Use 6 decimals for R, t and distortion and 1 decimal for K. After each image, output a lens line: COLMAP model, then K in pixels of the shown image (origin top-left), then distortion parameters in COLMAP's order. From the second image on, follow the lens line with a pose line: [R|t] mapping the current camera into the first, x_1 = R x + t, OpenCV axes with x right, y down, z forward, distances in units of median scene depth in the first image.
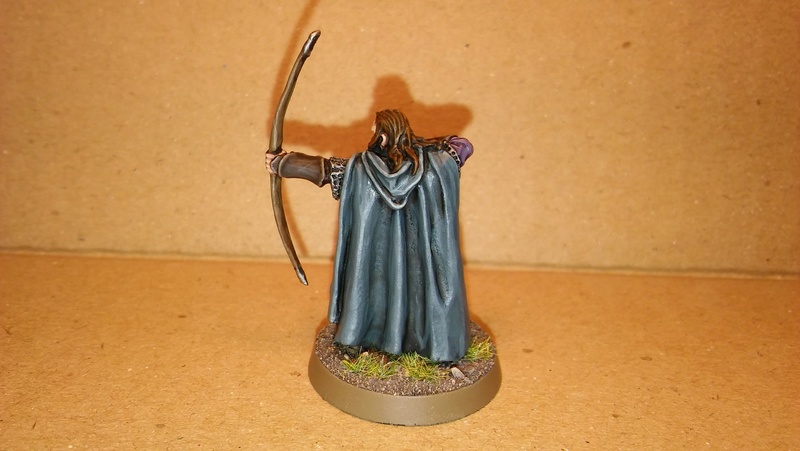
lens RADIAL K [[751.2, 0, 394.8], [0, 751.2, 225.6], [0, 0, 1]] dist [-0.025646, 0.000000]
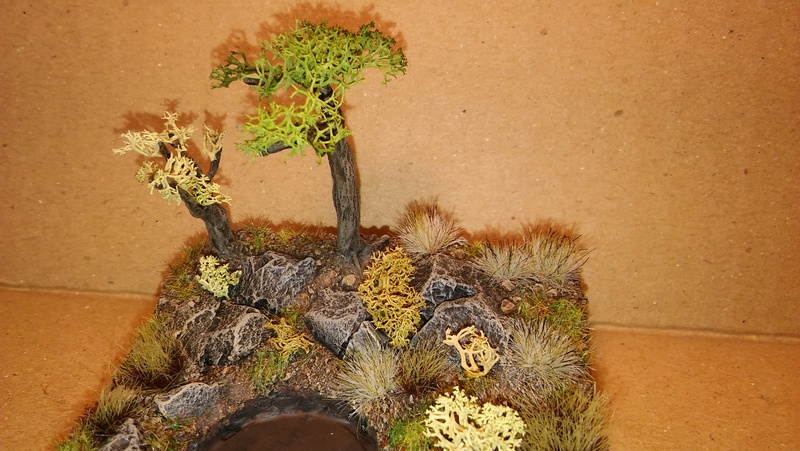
lens RADIAL K [[751.2, 0, 393.8], [0, 751.2, 218.9], [0, 0, 1]] dist [-0.025646, 0.000000]
pose [[0.997834, 0.024596, -0.061004, 0.065949], [-0.017559, 0.993404, 0.113314, -0.208619], [0.063389, -0.111997, 0.991685, -0.063765]]
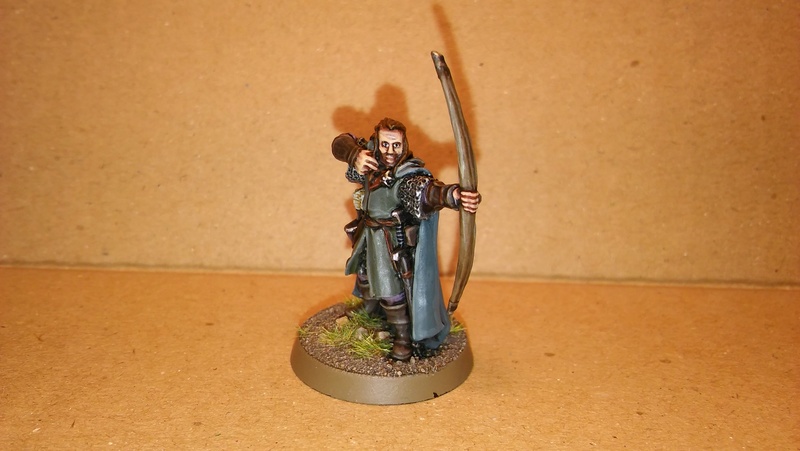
lens RADIAL K [[751.2, 0, 393.3], [0, 751.2, 224.1], [0, 0, 1]] dist [-0.025646, 0.000000]
pose [[0.999973, -0.004001, 0.006133, -0.032731], [0.004293, 0.998823, -0.048317, 0.029555], [-0.005933, 0.048342, 0.998813, -0.023665]]
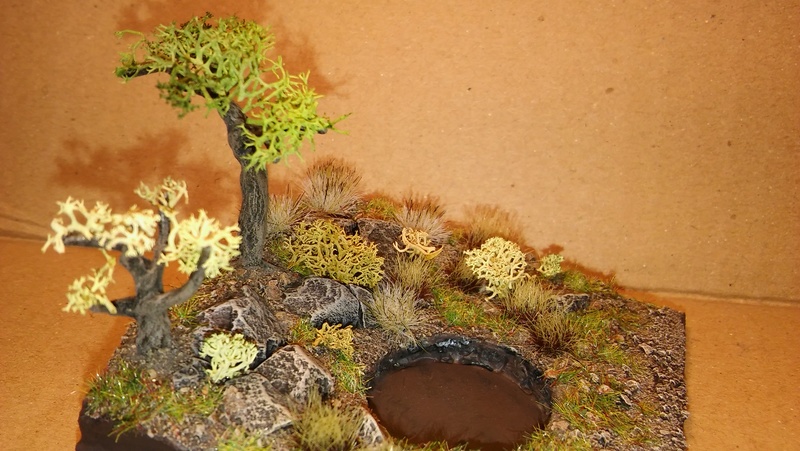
lens RADIAL K [[751.2, 0, 394.6], [0, 751.2, 221.3], [0, 0, 1]] dist [-0.025646, 0.000000]
pose [[0.987899, 0.038974, -0.150121, 0.165638], [-0.033600, 0.998706, 0.038172, -0.075091], [0.151415, -0.032666, 0.987930, -0.182764]]
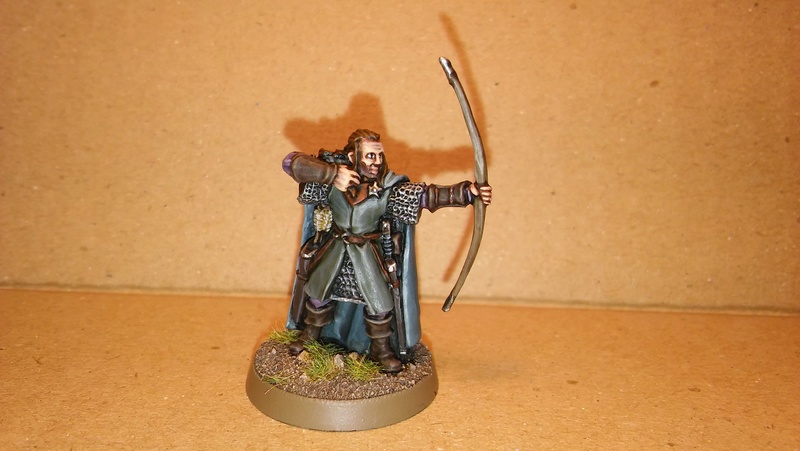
lens RADIAL K [[751.2, 0, 392.0], [0, 751.2, 222.2], [0, 0, 1]] dist [-0.025646, 0.000000]
pose [[0.999997, 0.001383, -0.002207, -0.042899], [-0.001584, 0.995585, -0.093848, 0.040678], [0.002068, 0.093851, 0.995584, 0.008770]]
